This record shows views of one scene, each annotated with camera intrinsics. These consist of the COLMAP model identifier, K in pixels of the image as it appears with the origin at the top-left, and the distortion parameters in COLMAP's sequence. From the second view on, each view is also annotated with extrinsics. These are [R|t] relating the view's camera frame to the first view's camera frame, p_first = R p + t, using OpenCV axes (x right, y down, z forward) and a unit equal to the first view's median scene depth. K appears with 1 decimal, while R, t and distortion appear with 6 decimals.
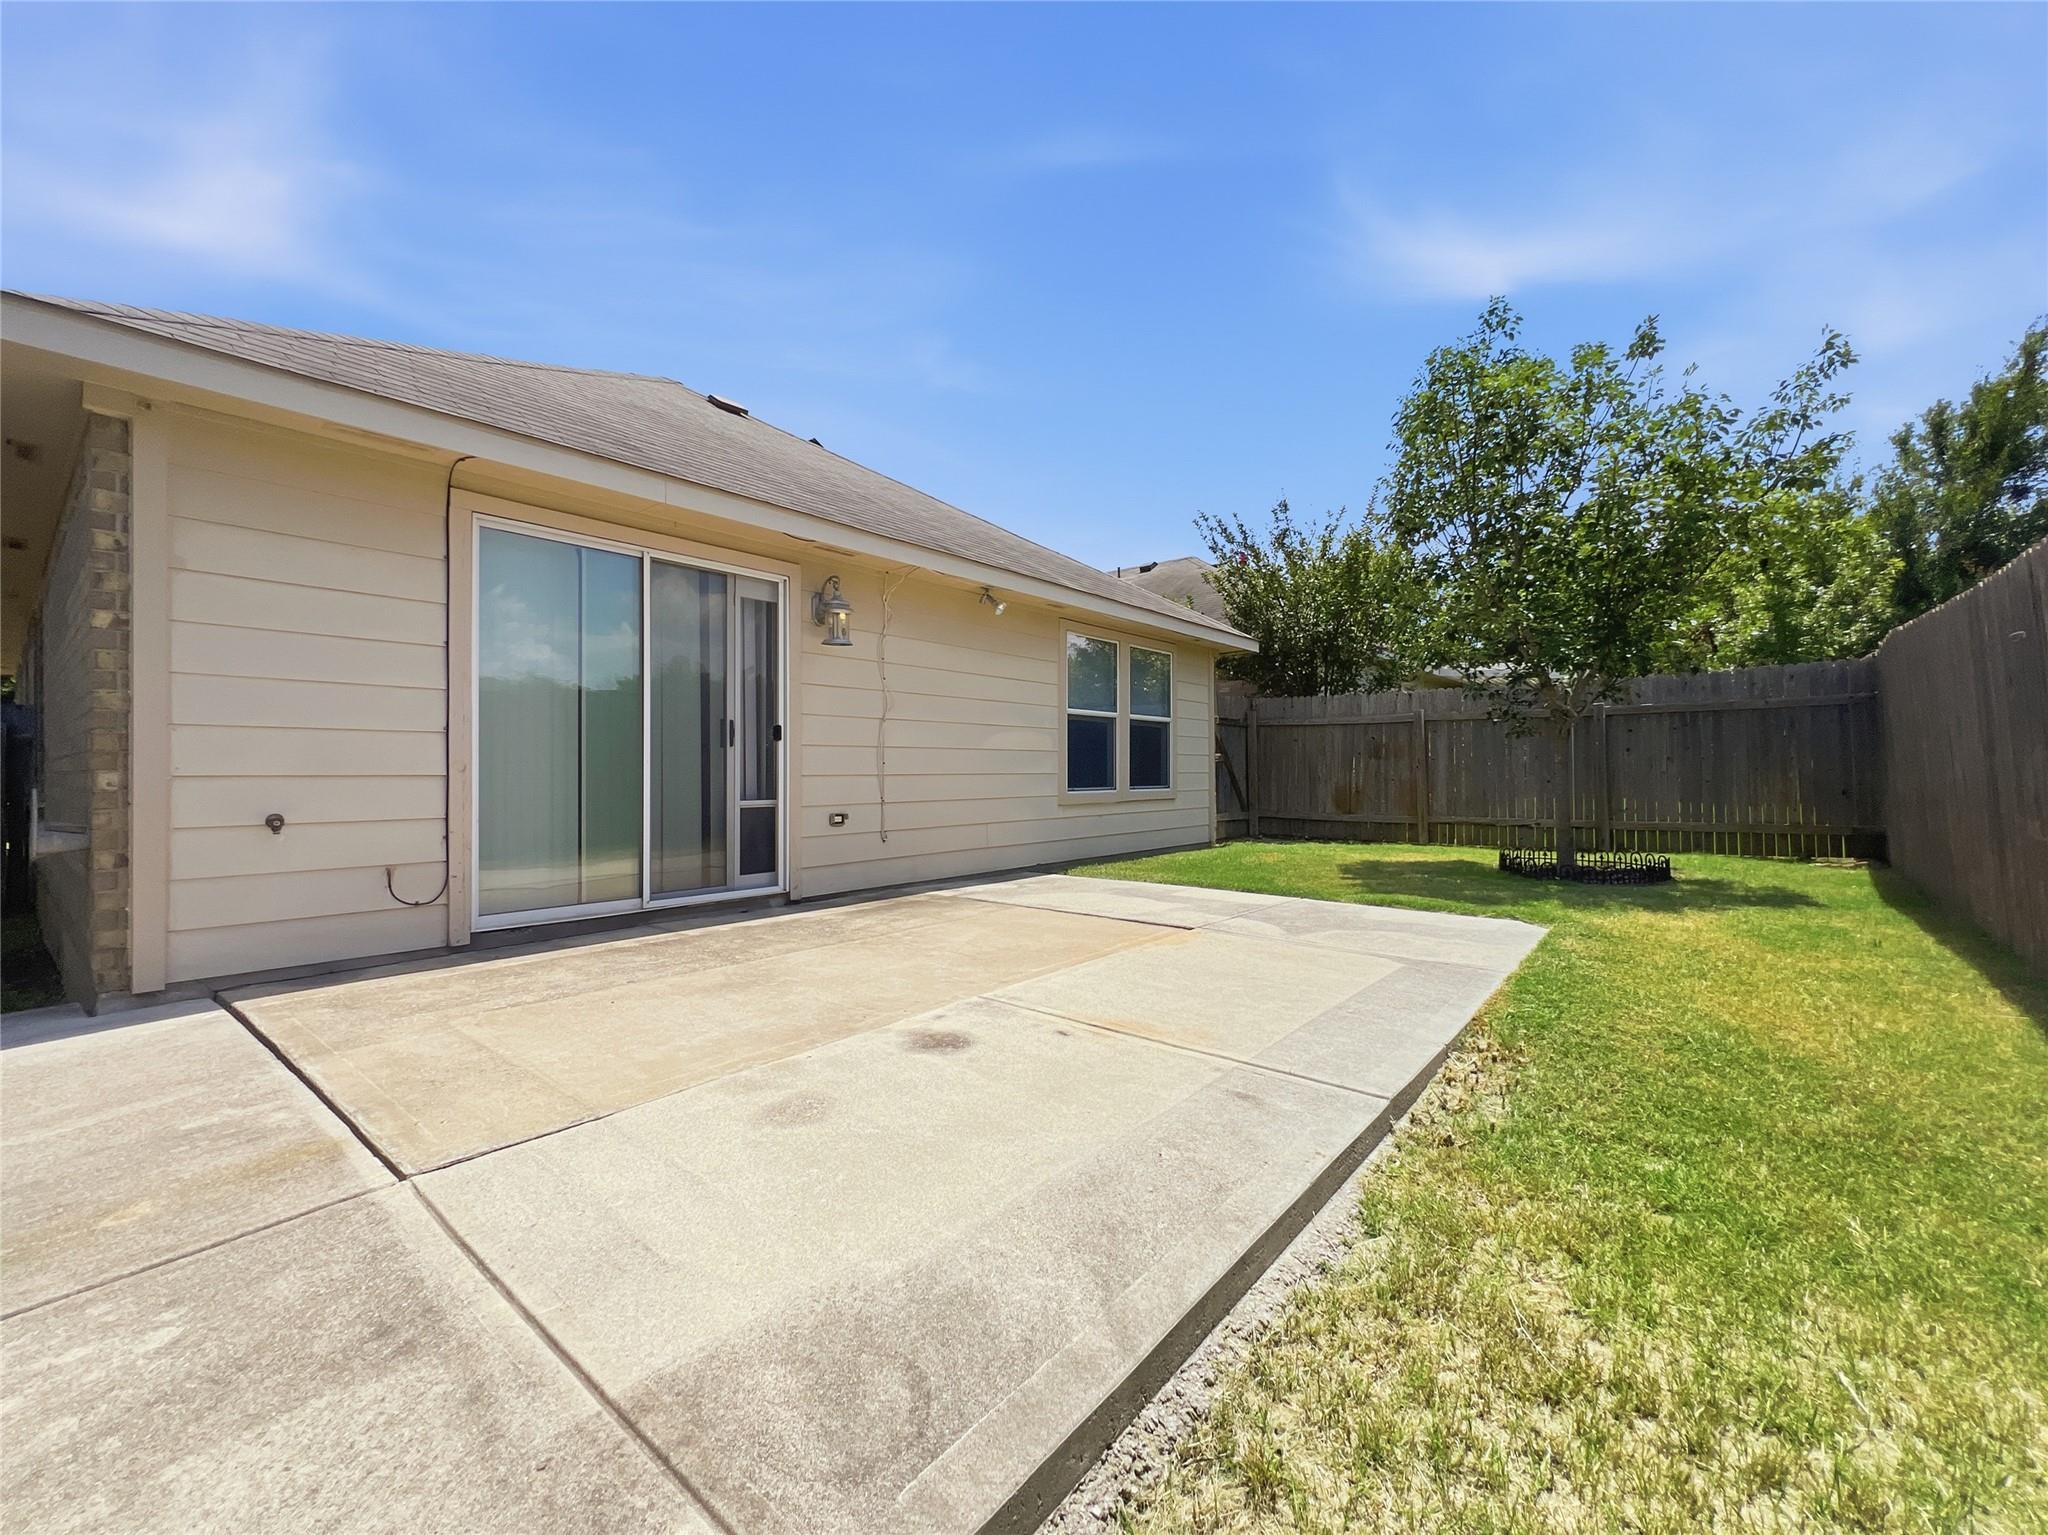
lens RADIAL K [[817.3, 0, 1024.0], [0, 817.3, 767.5], [0, 0, 1]] dist [0.001356, -0.000030]
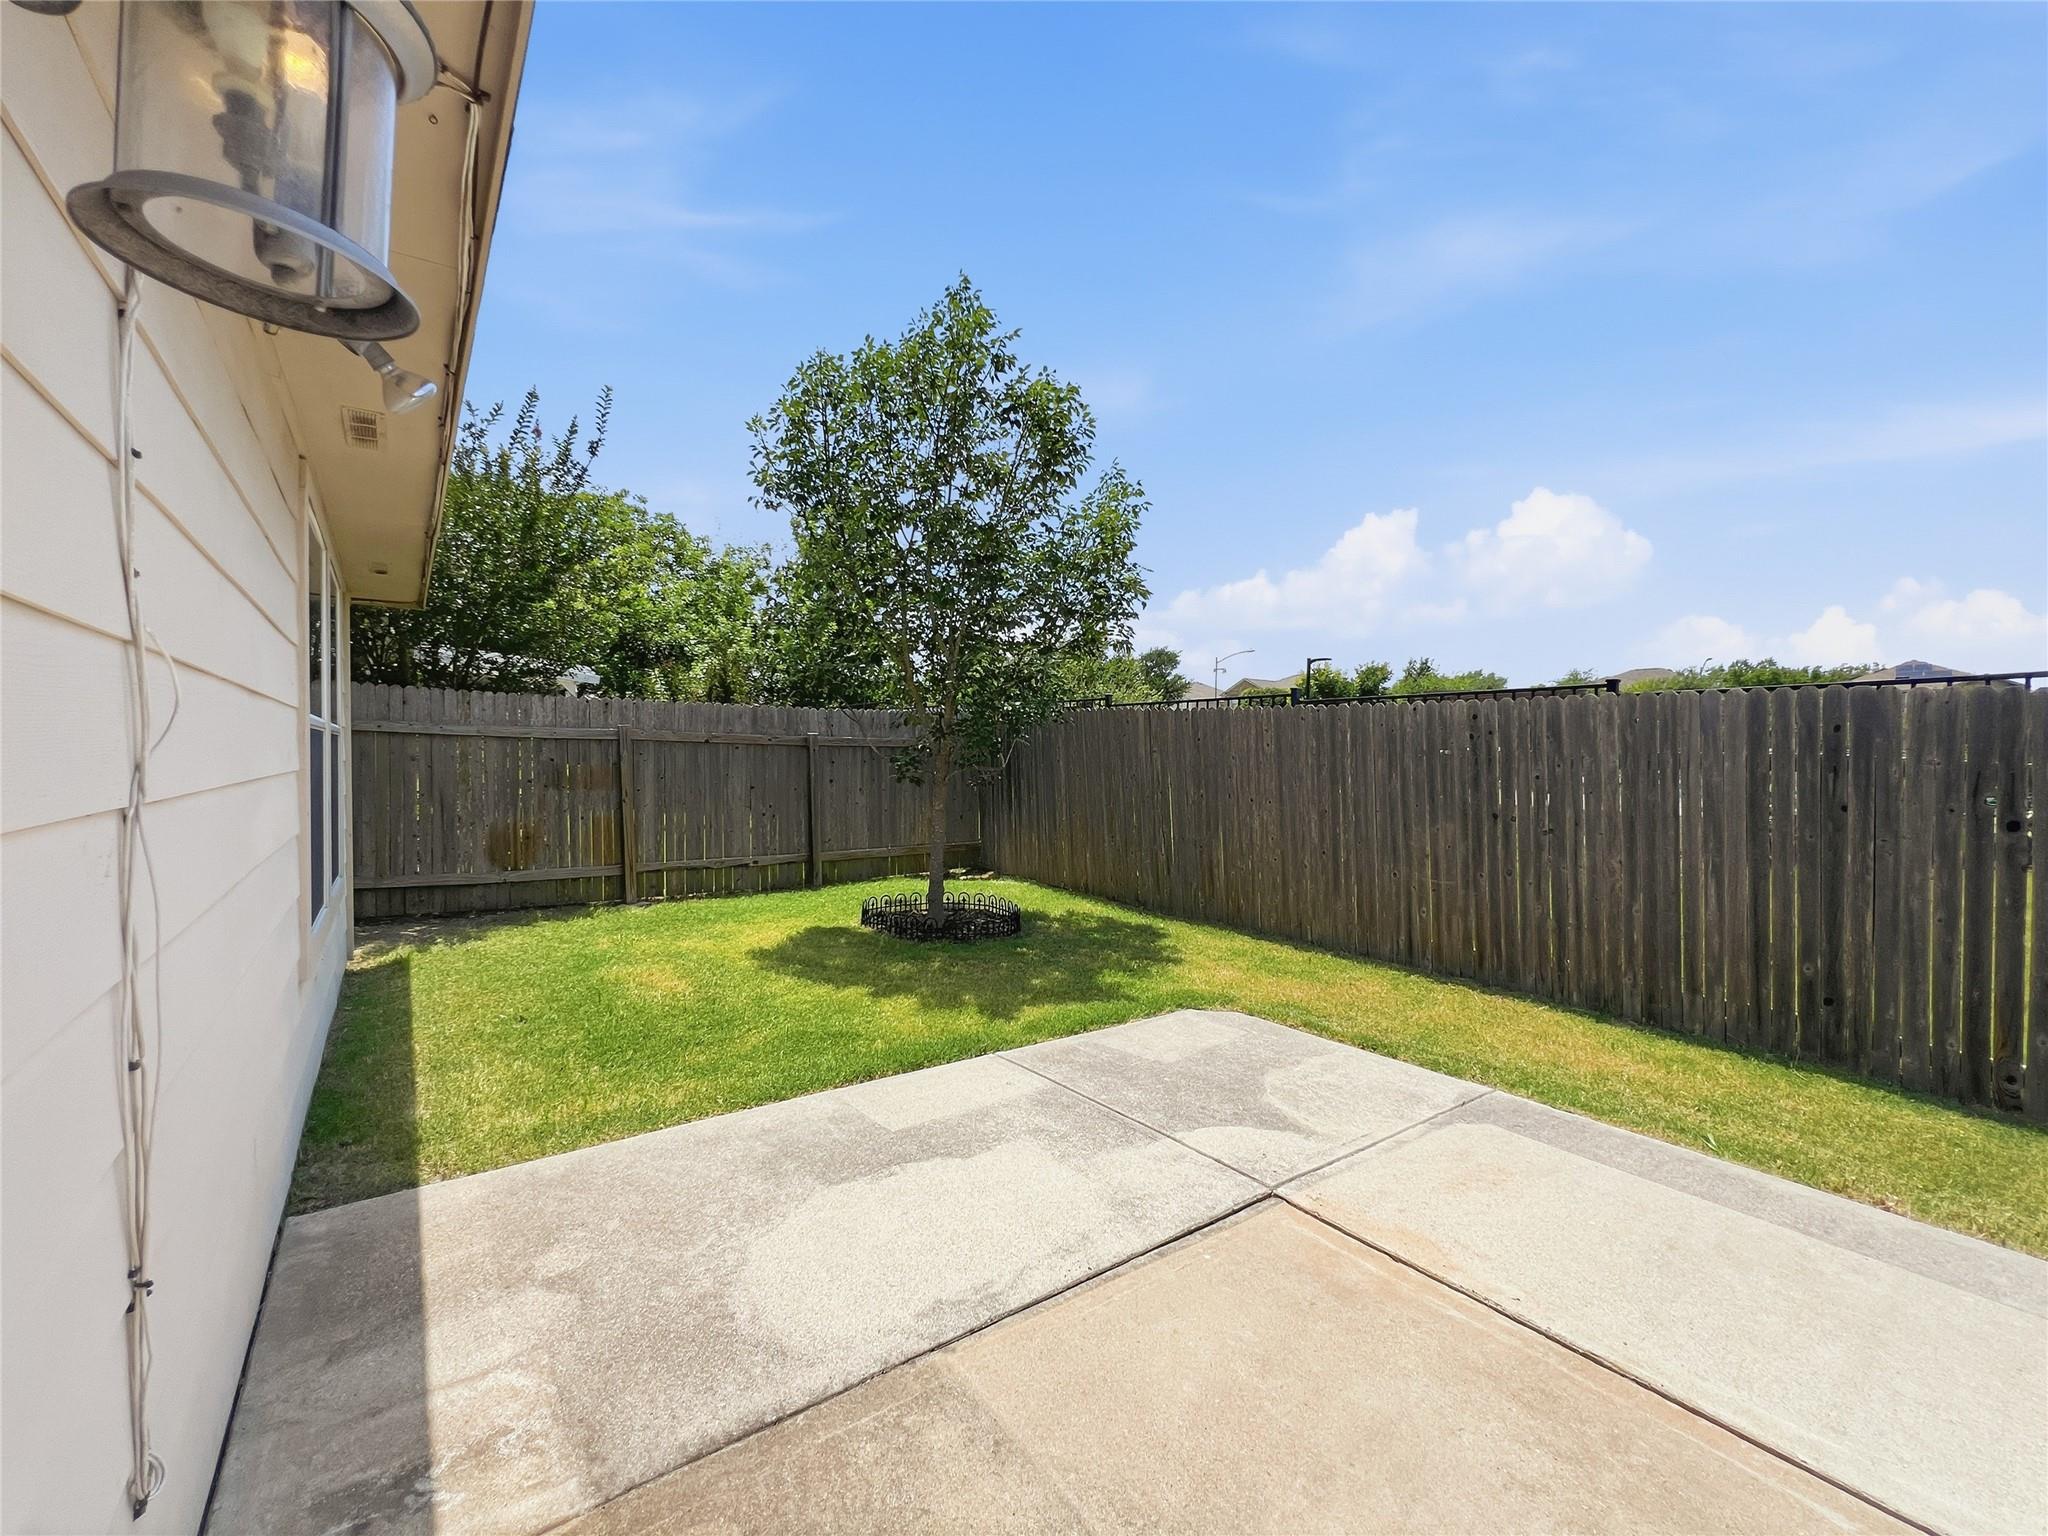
lens RADIAL K [[842.9, 0, 999.9], [0, 842.9, 756.4], [0, 0, 1]] dist [-0.001975, -0.000067]
pose [[0.258665, 0.009133, 0.965924, -0.193641], [-0.018907, 0.999812, -0.004390, -0.047542], [-0.965782, -0.017127, 0.258789, 0.494865]]
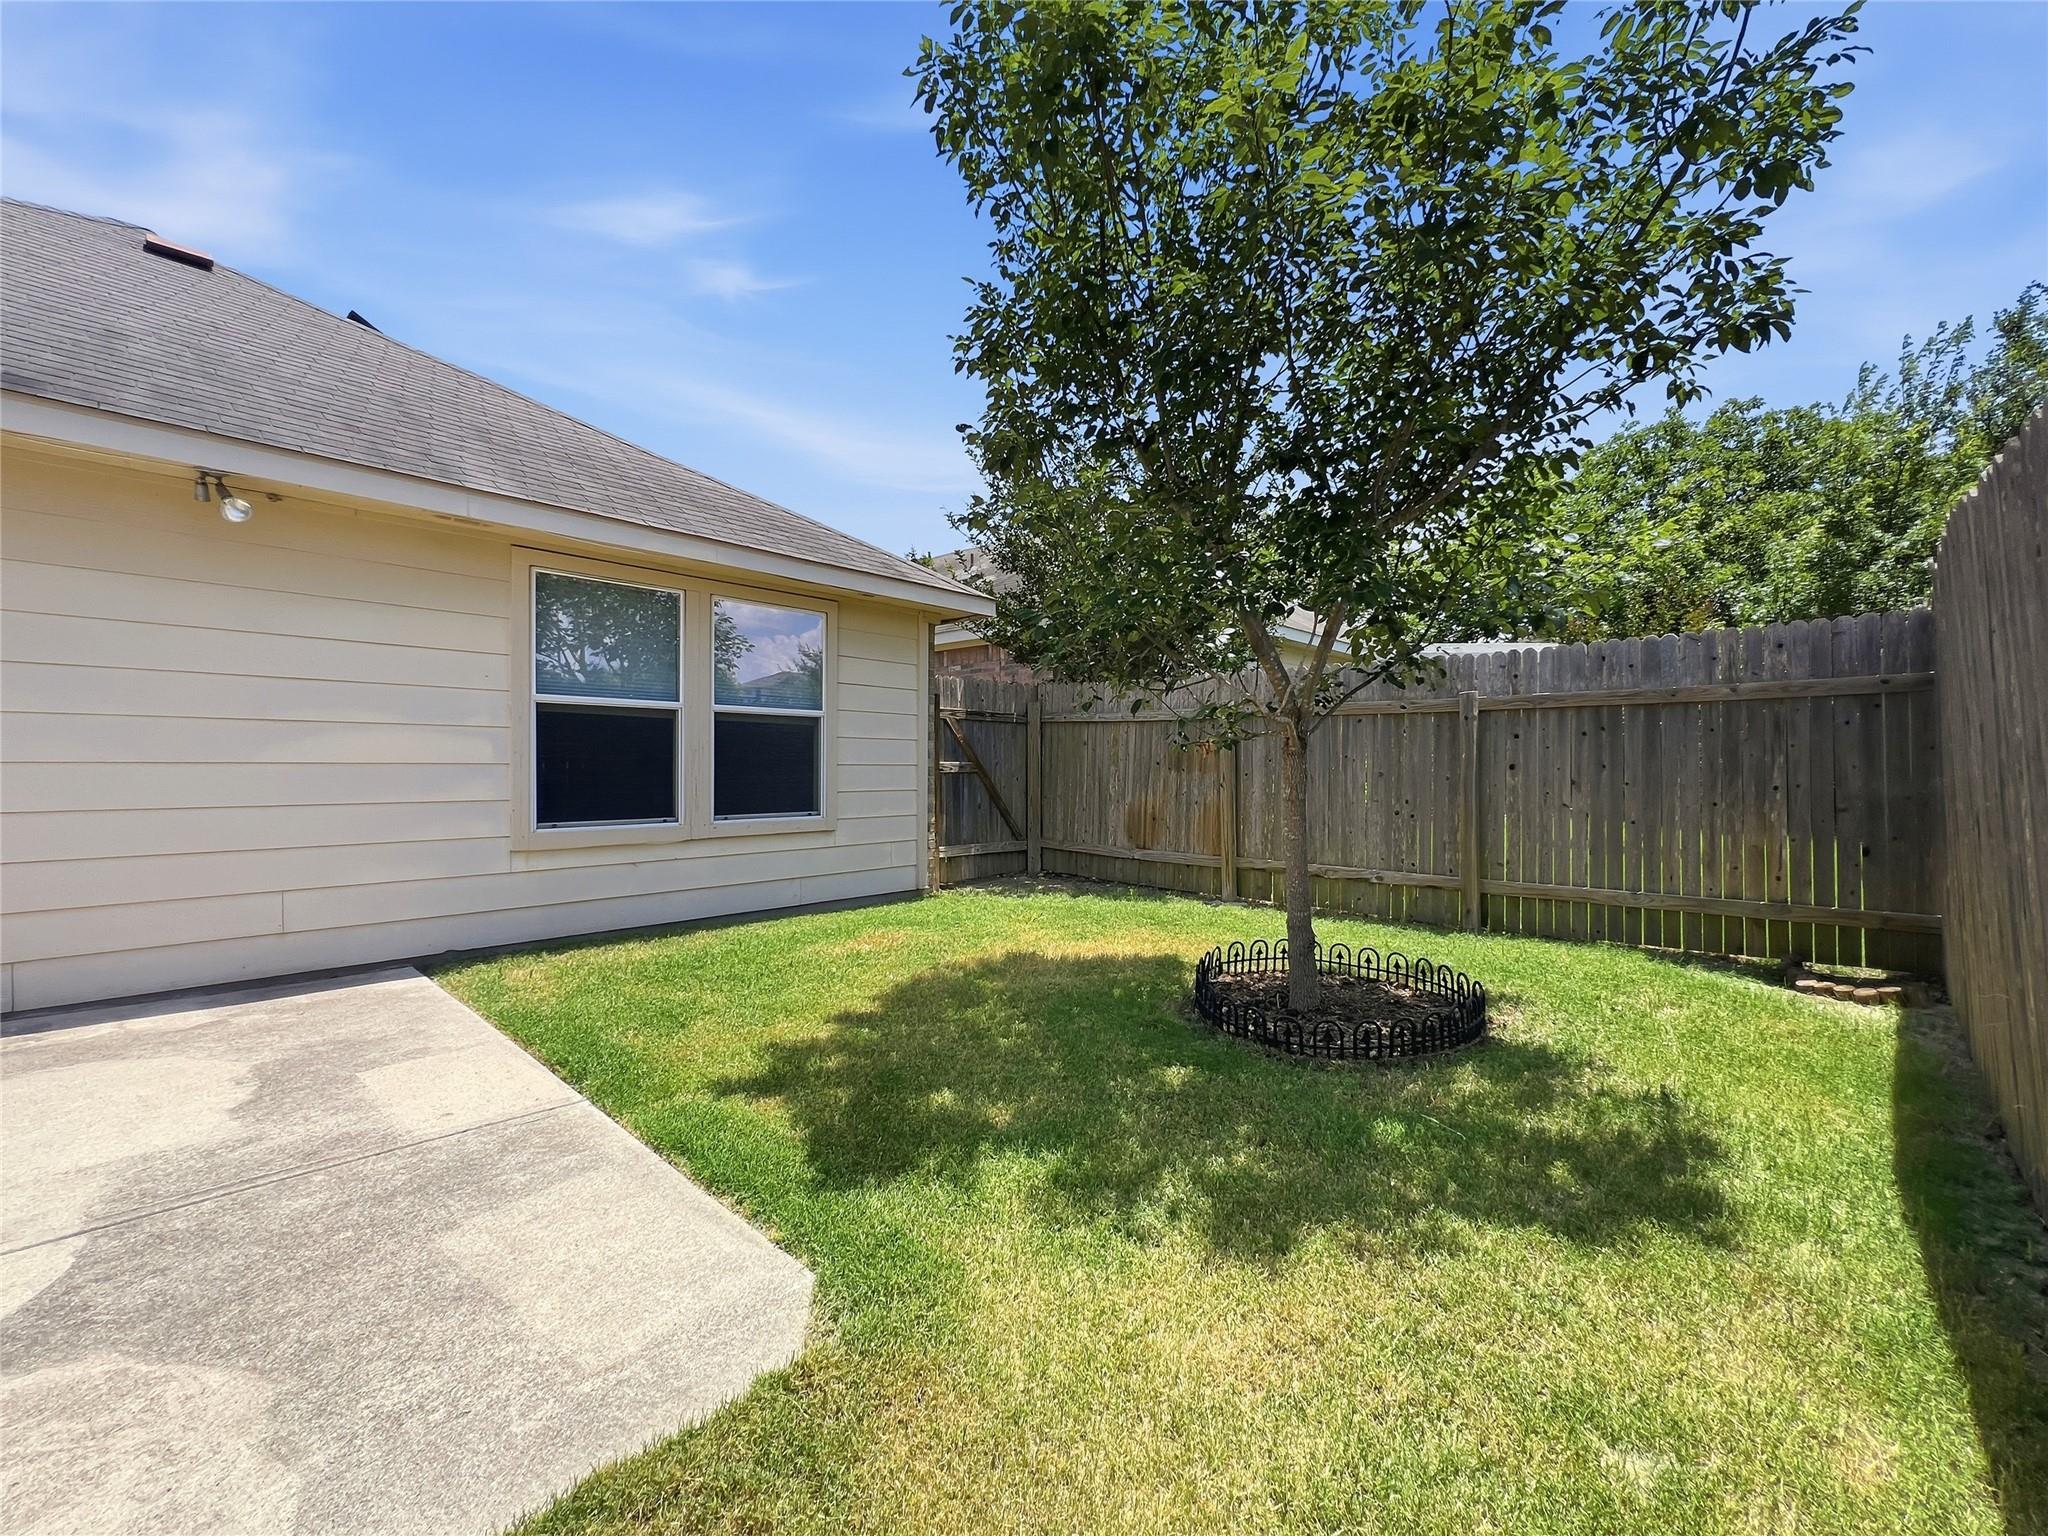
lens RADIAL K [[819.5, 0, 1000.9], [0, 819.5, 771.0], [0, 0, 1]] dist [-0.001146, 0.000184]
pose [[0.998132, 0.010337, -0.060218, 0.361732], [-0.009405, 0.999832, 0.015750, -0.022902], [0.060370, -0.015154, 0.998061, 0.331377]]
